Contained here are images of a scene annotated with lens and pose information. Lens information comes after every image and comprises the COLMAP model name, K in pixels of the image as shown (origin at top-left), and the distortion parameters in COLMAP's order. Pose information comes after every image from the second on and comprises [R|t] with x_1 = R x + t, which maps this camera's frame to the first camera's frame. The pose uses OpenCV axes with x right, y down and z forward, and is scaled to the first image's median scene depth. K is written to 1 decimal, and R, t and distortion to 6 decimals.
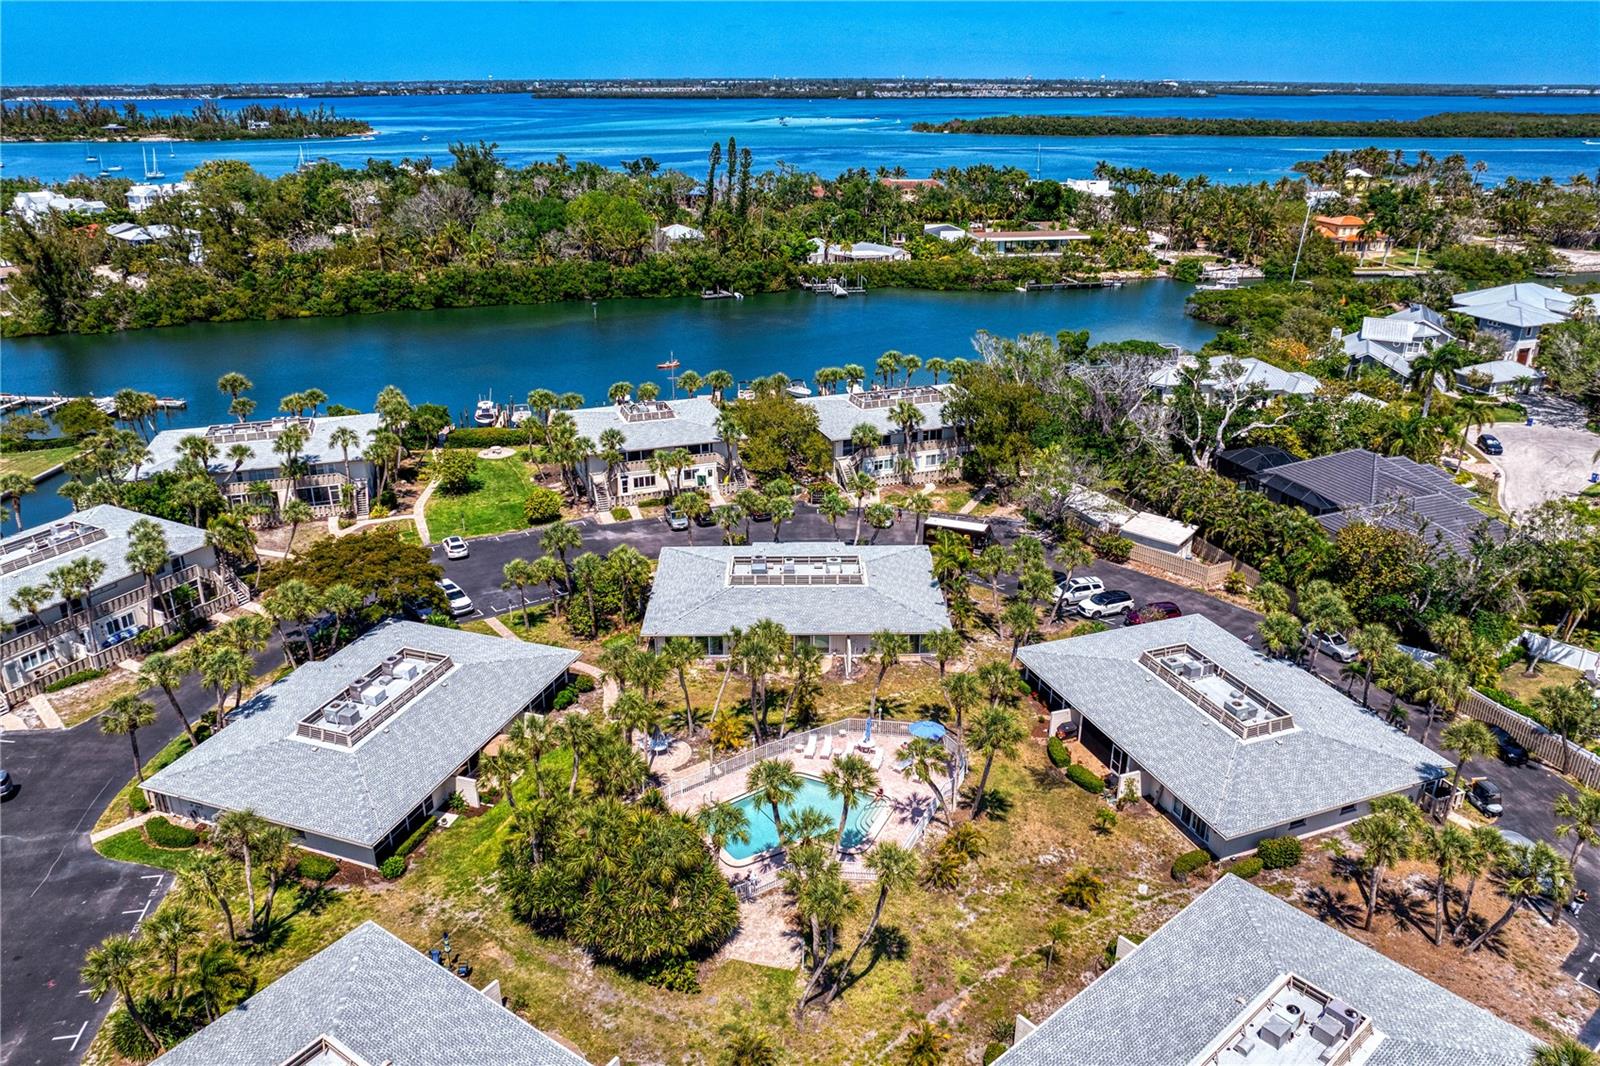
lens RADIAL K [[1125.0, 0, 804.5], [0, 1125.0, 527.5], [0, 0, 1]] dist [-0.039961, 0.002733]
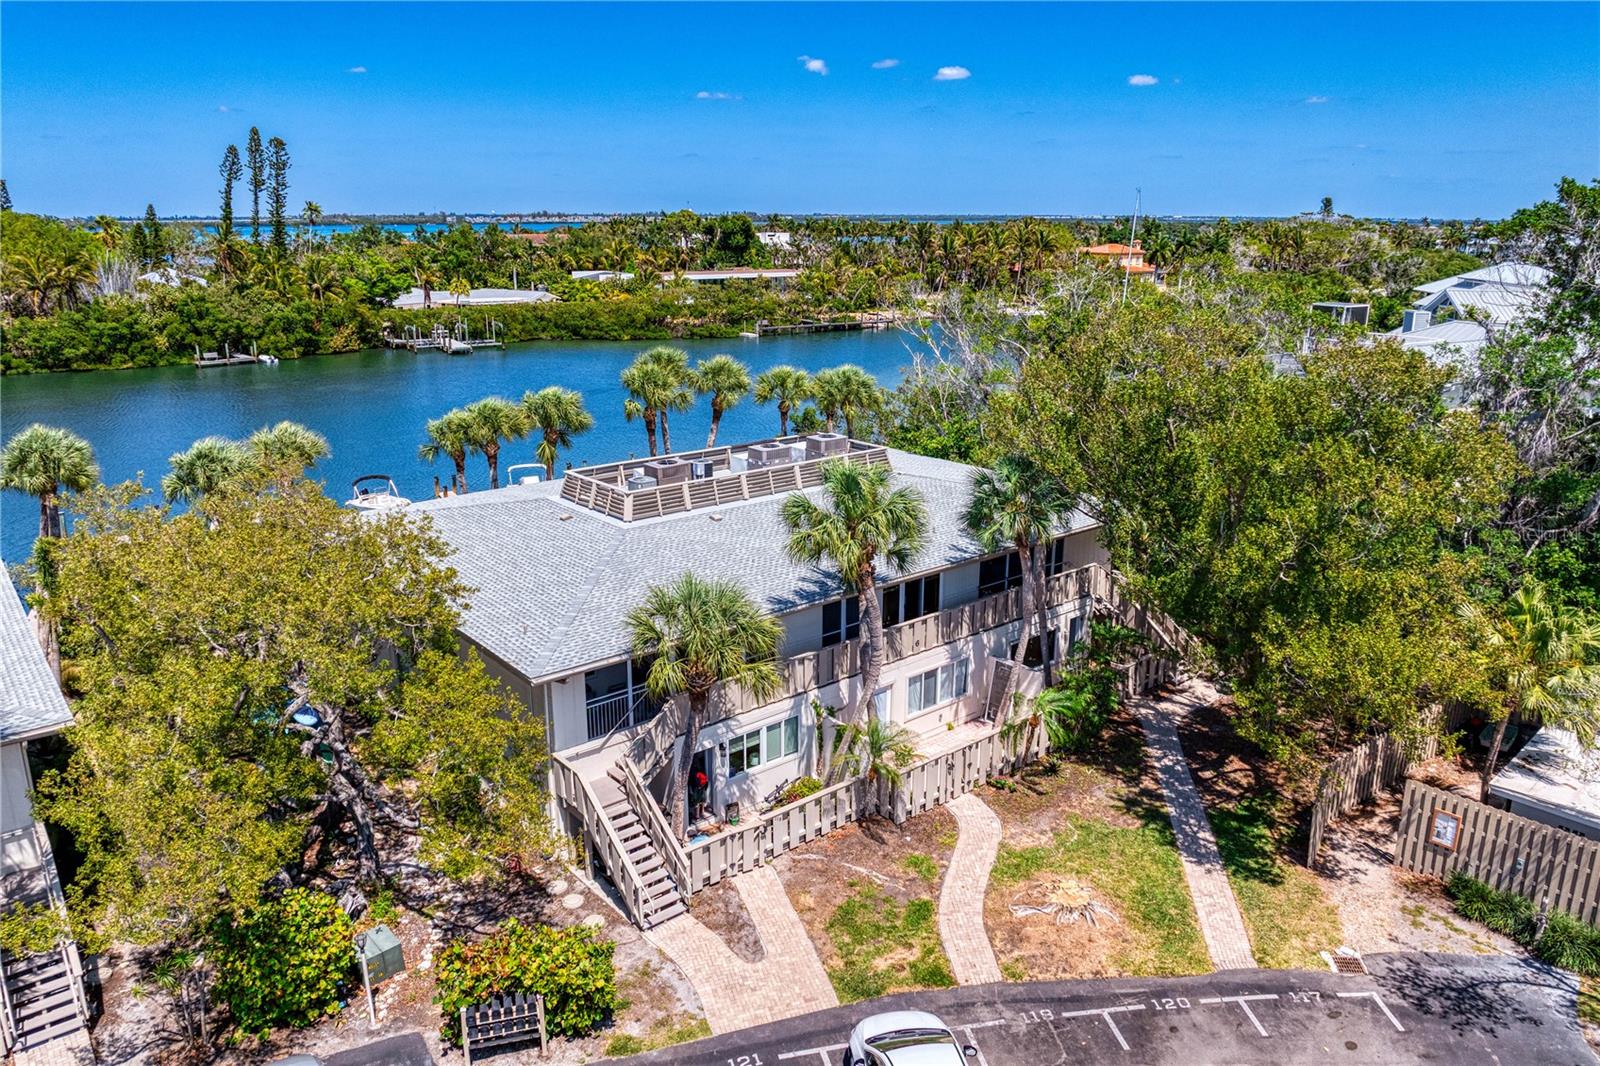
lens RADIAL K [[1125.0, 0, 804.5], [0, 1125.0, 527.5], [0, 0, 1]] dist [-0.039961, 0.002733]
pose [[0.941216, -0.088891, 0.325900, 0.003314], [0.124833, 0.987992, -0.091045, -0.041107], [-0.313893, 0.126376, 0.941010, 0.404815]]
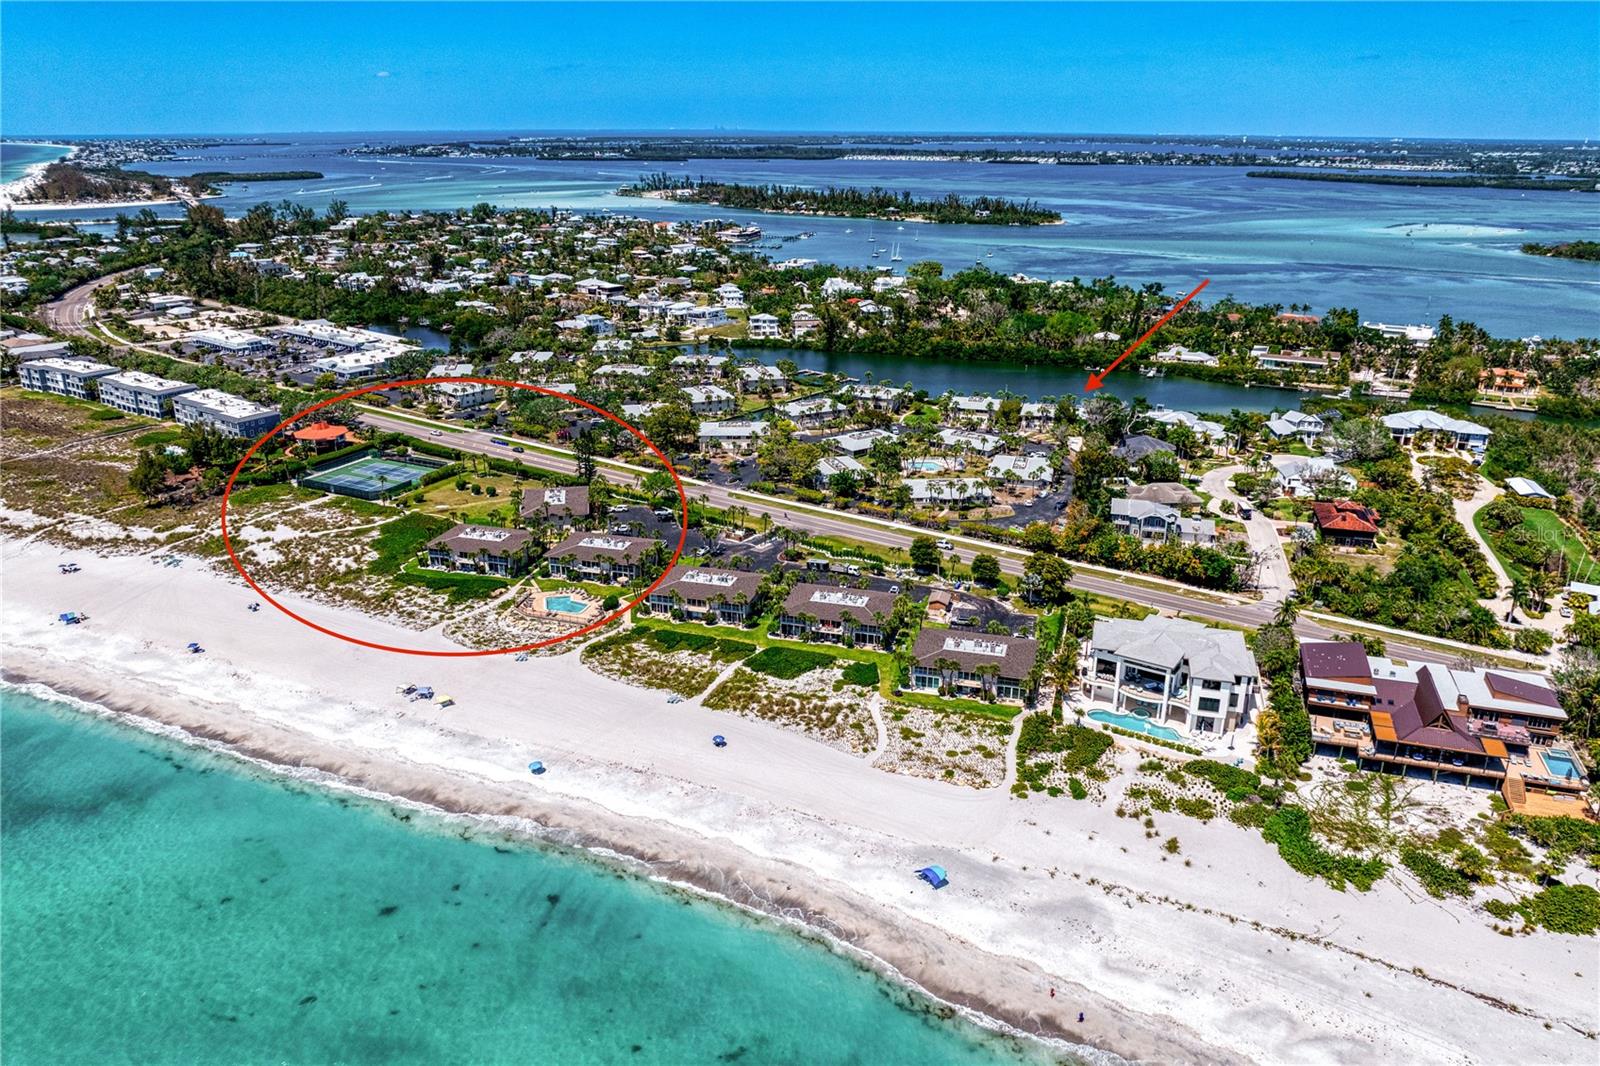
lens RADIAL K [[1125.1, 0, 802.9], [0, 1125.1, 529.0], [0, 0, 1]] dist [-0.034483, -0.007915]
pose [[0.811211, 0.200018, -0.549481, 0.697207], [-0.221498, 0.974764, 0.027824, 0.149259], [0.541180, 0.099138, 0.835043, -1.030534]]
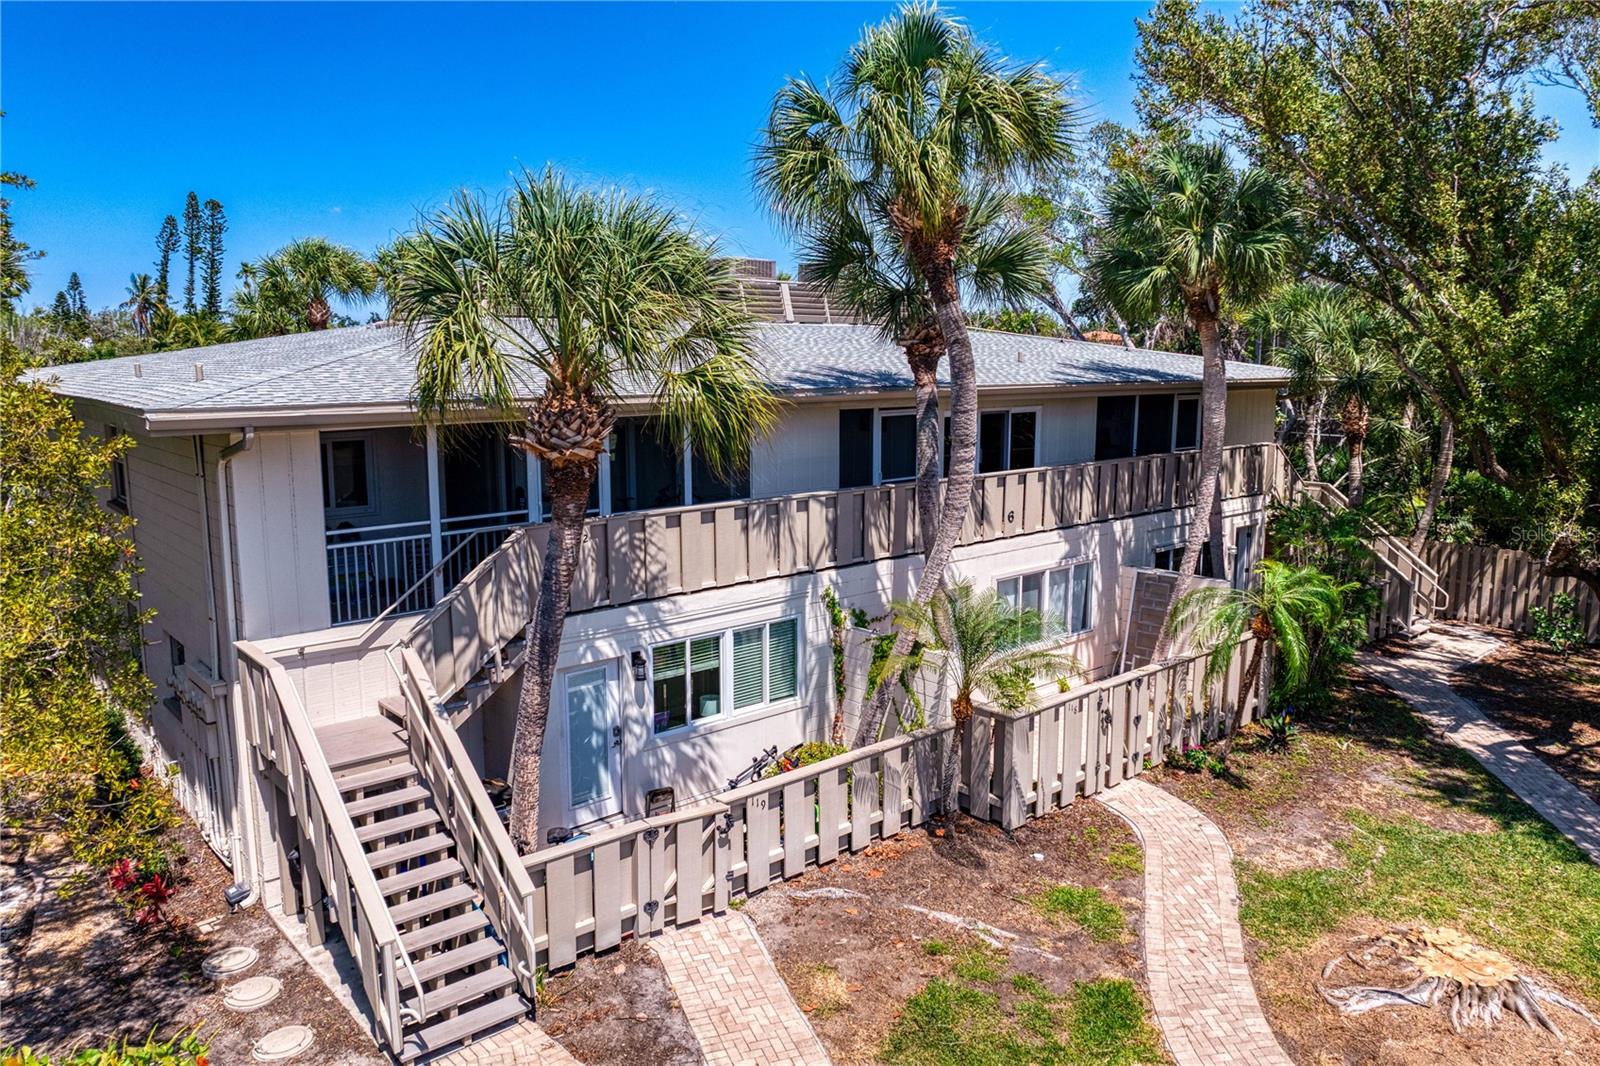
lens RADIAL K [[1128.7, 0, 804.5], [0, 1128.7, 530.8], [0, 0, 1]] dist [-0.047071, 0.000070]
pose [[0.932647, -0.056409, 0.356354, 0.019859], [0.134458, 0.970892, -0.198215, -0.024252], [-0.334800, 0.232779, 0.913084, 0.466736]]
